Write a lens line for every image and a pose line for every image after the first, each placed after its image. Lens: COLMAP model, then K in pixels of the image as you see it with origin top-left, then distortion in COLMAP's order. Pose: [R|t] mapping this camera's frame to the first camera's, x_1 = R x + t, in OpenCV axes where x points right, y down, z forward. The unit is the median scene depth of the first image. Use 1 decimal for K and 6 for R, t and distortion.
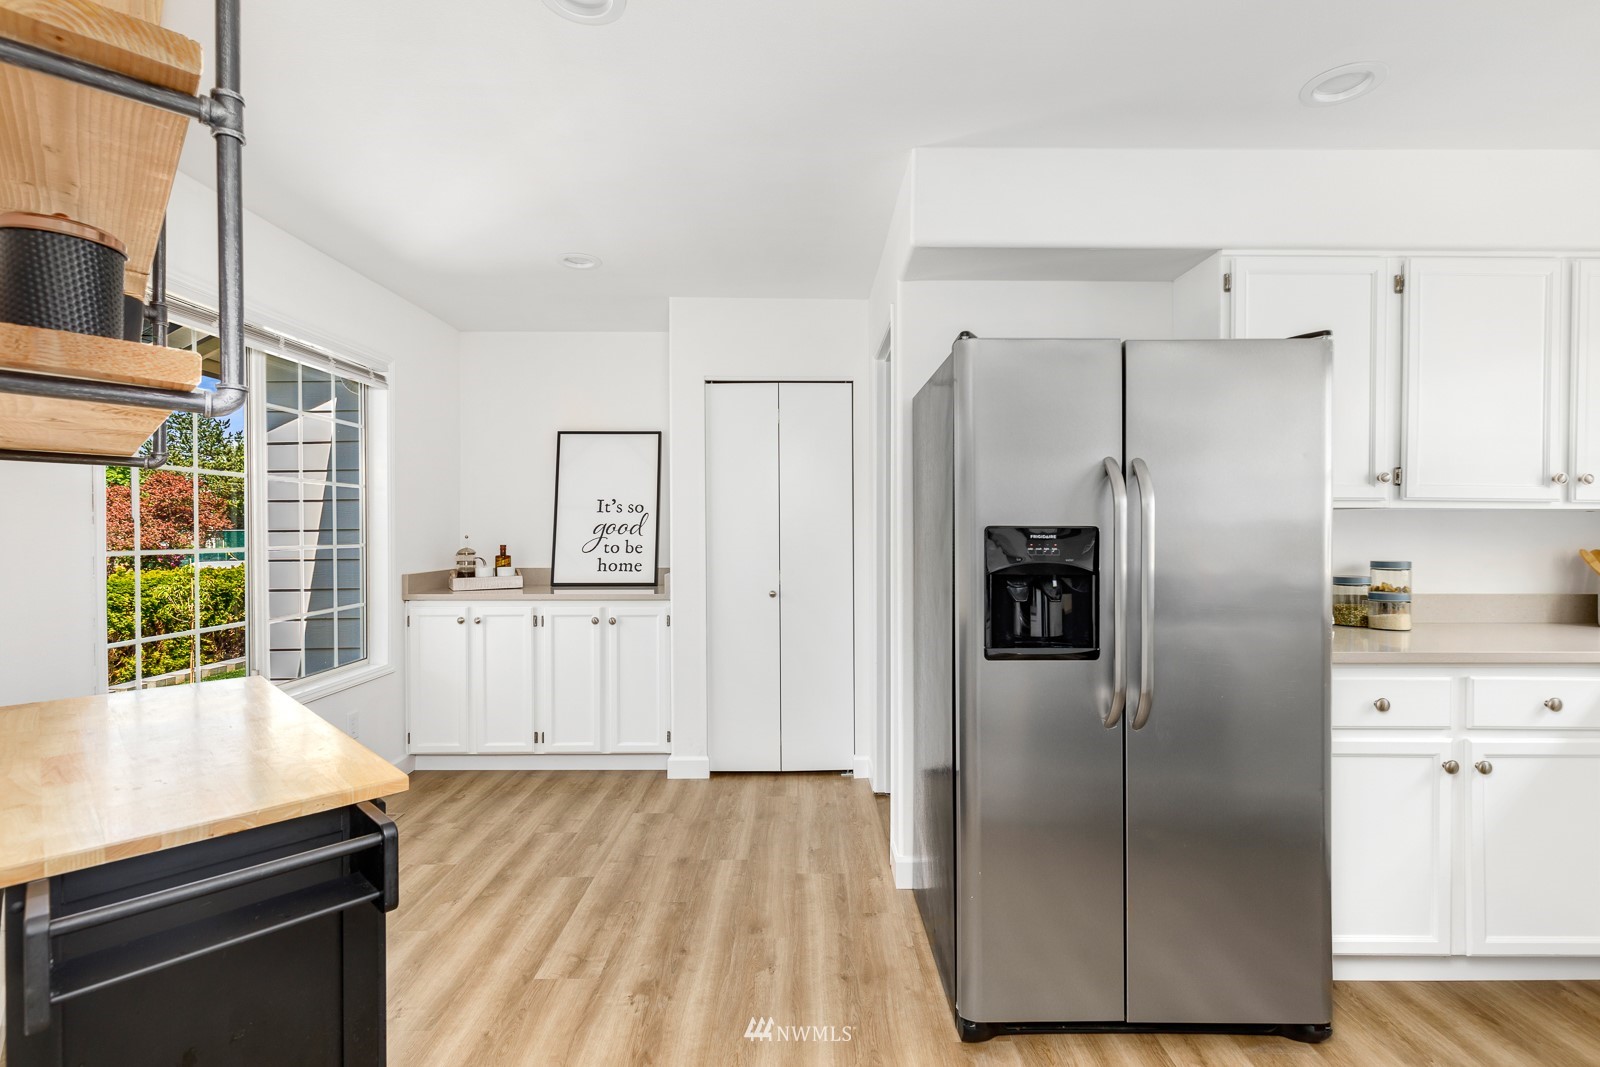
lens RADIAL K [[736.2, 0, 800.0], [0, 736.2, 533.5], [0, 0, 1]] dist [-0.001109, 0.000153]
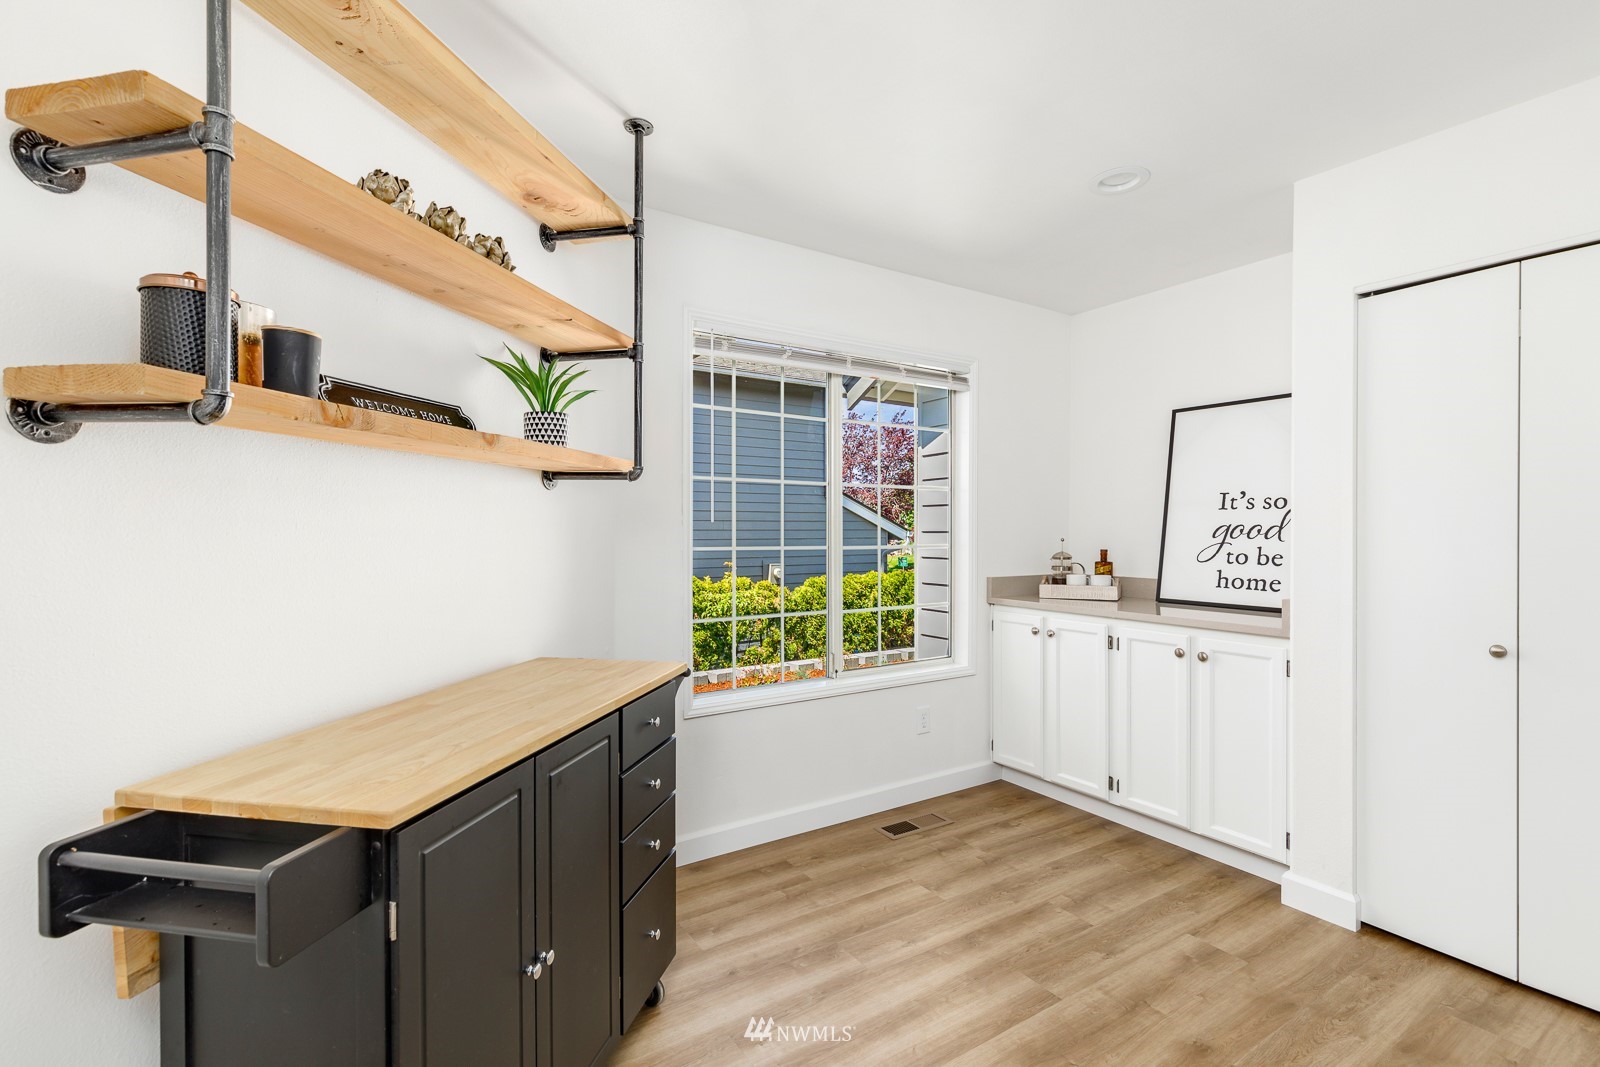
lens RADIAL K [[715.4, 0, 801.0], [0, 715.4, 540.0], [0, 0, 1]] dist [-0.000466, -0.000094]
pose [[0.541422, 0.013653, -0.840640, 0.138518], [-0.008273, 0.999906, 0.010912, -0.002550], [0.840710, 0.001047, 0.541484, 0.299838]]
